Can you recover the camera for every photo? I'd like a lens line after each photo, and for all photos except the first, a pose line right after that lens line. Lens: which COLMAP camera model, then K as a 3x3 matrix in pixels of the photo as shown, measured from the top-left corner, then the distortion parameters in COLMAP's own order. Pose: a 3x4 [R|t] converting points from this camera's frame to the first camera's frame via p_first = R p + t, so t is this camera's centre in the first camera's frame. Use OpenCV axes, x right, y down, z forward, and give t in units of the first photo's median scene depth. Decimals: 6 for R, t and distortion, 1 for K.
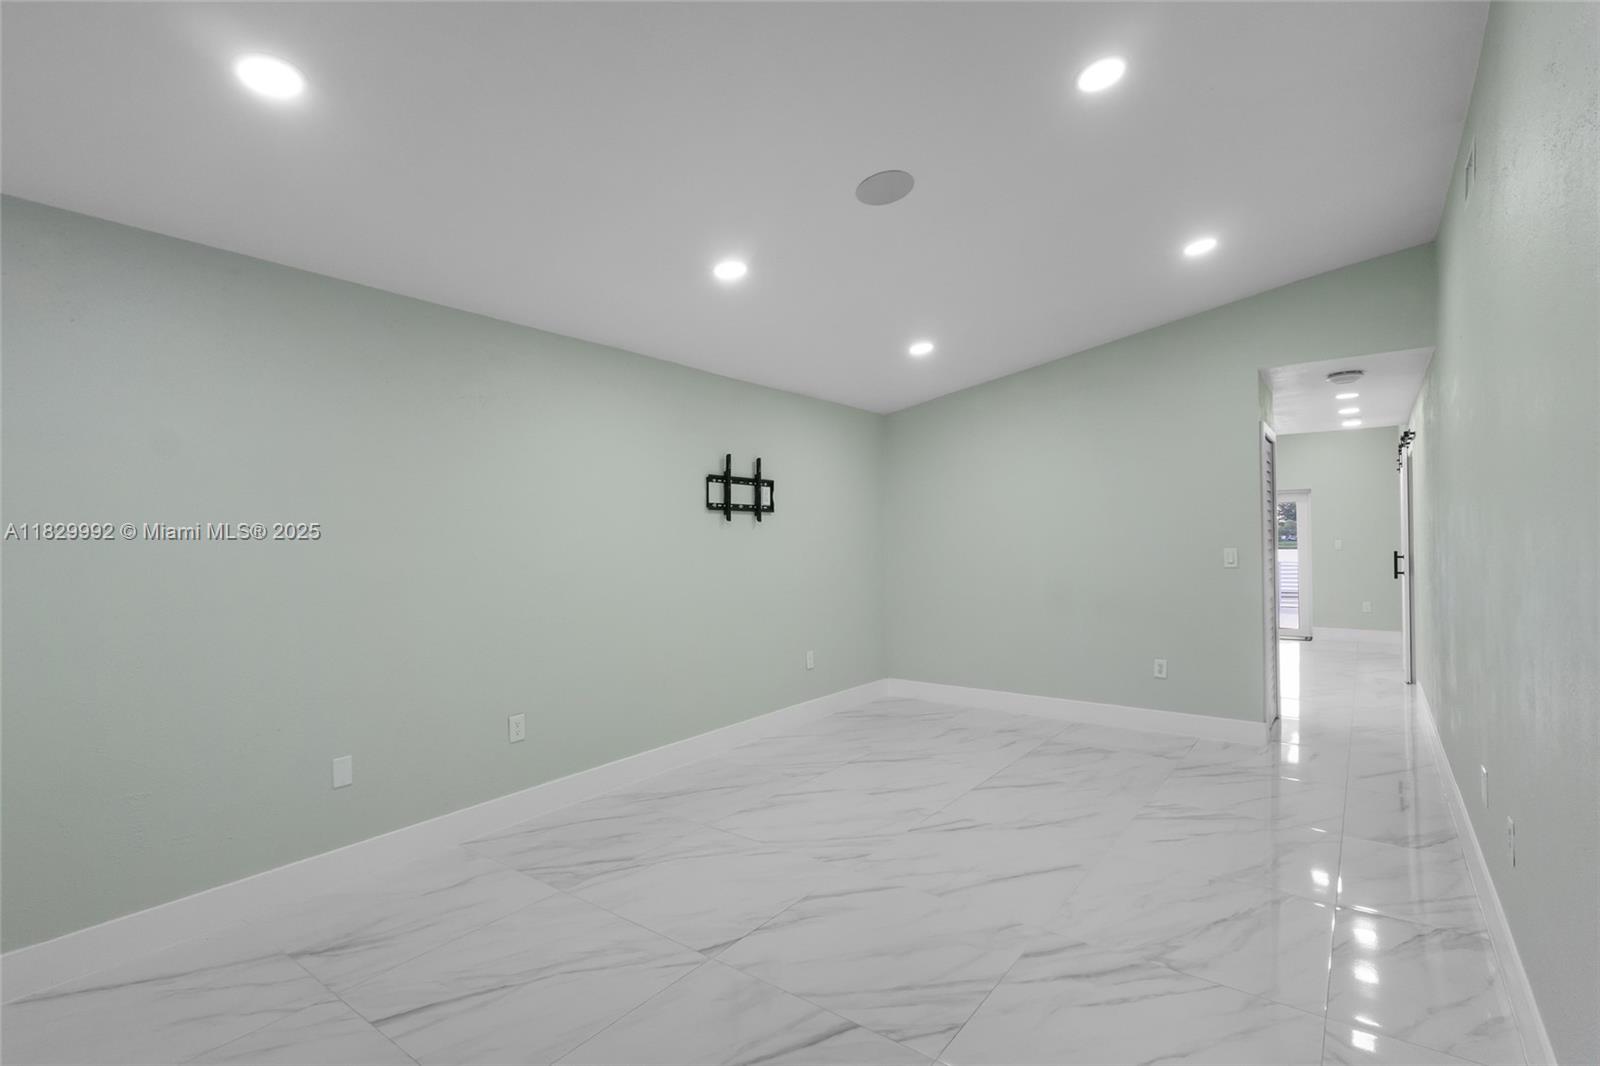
lens RADIAL K [[751.0, 0, 800.0], [0, 751.0, 533.0], [0, 0, 1]] dist [-0.003655, -0.000015]
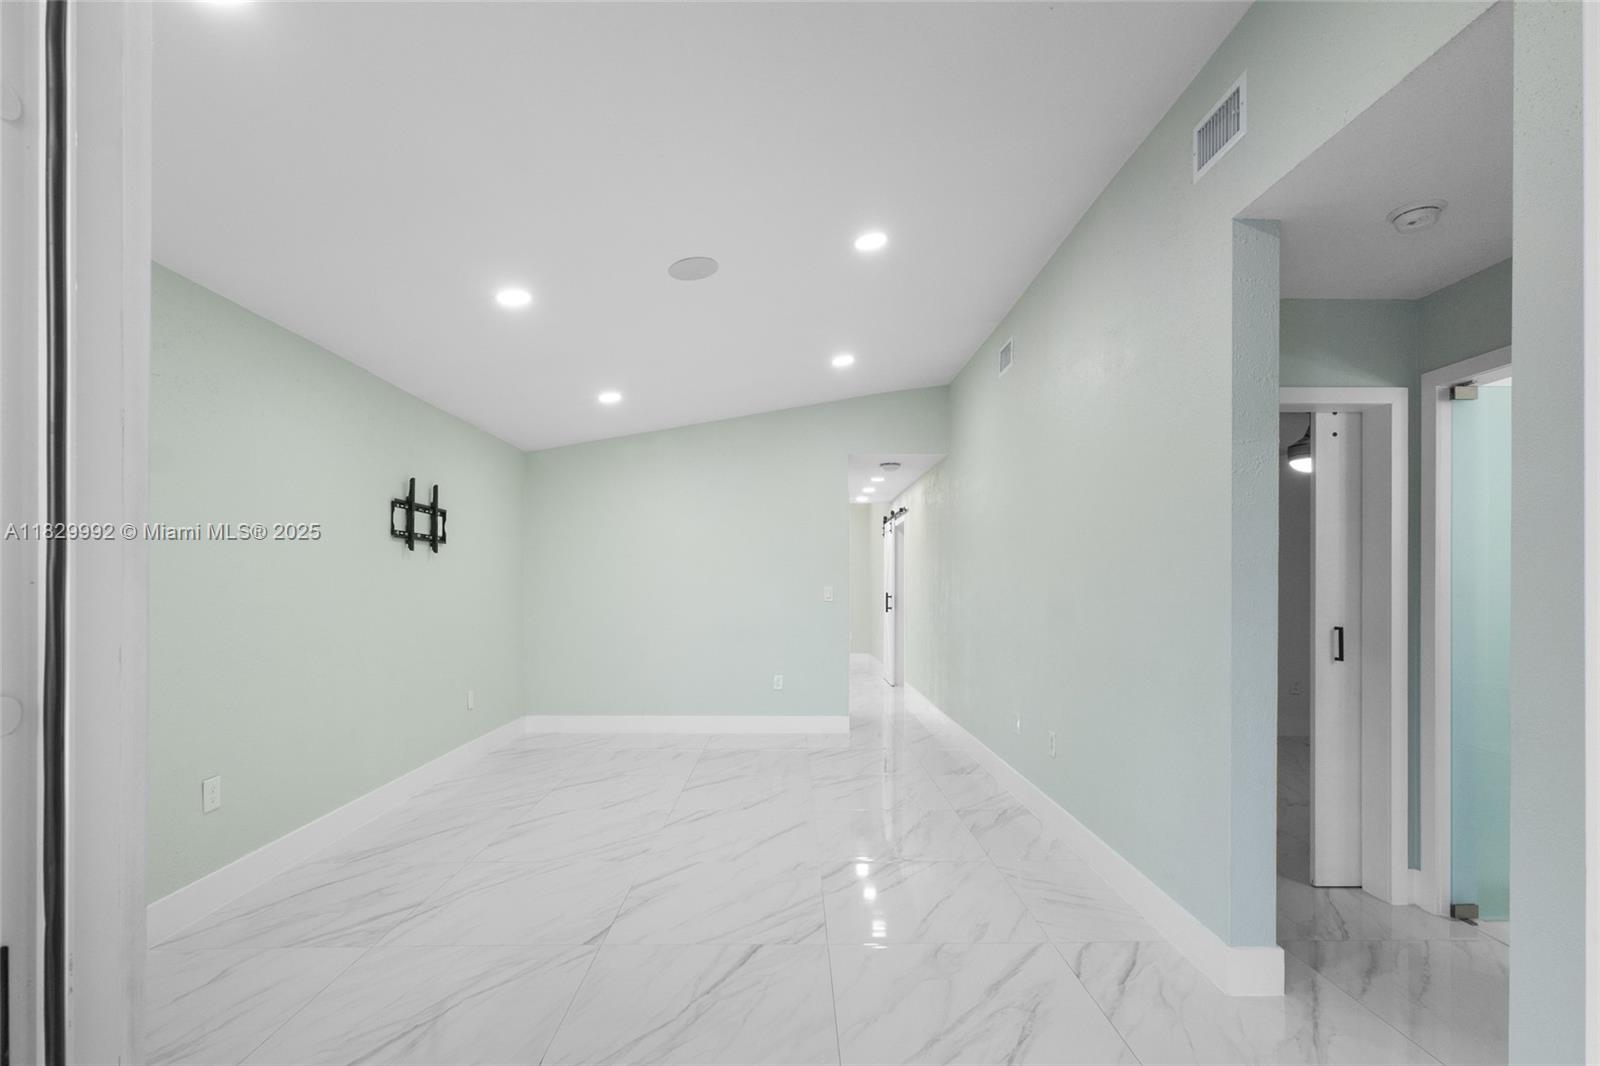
lens RADIAL K [[753.3, 0, 803.4], [0, 753.3, 581.9], [0, 0, 1]] dist [-0.000781, 0.000545]
pose [[0.788705, 0.015414, 0.614578, -0.294319], [-0.016320, 0.999858, -0.004134, 0.018824], [-0.614555, -0.006770, 0.788845, -0.023381]]
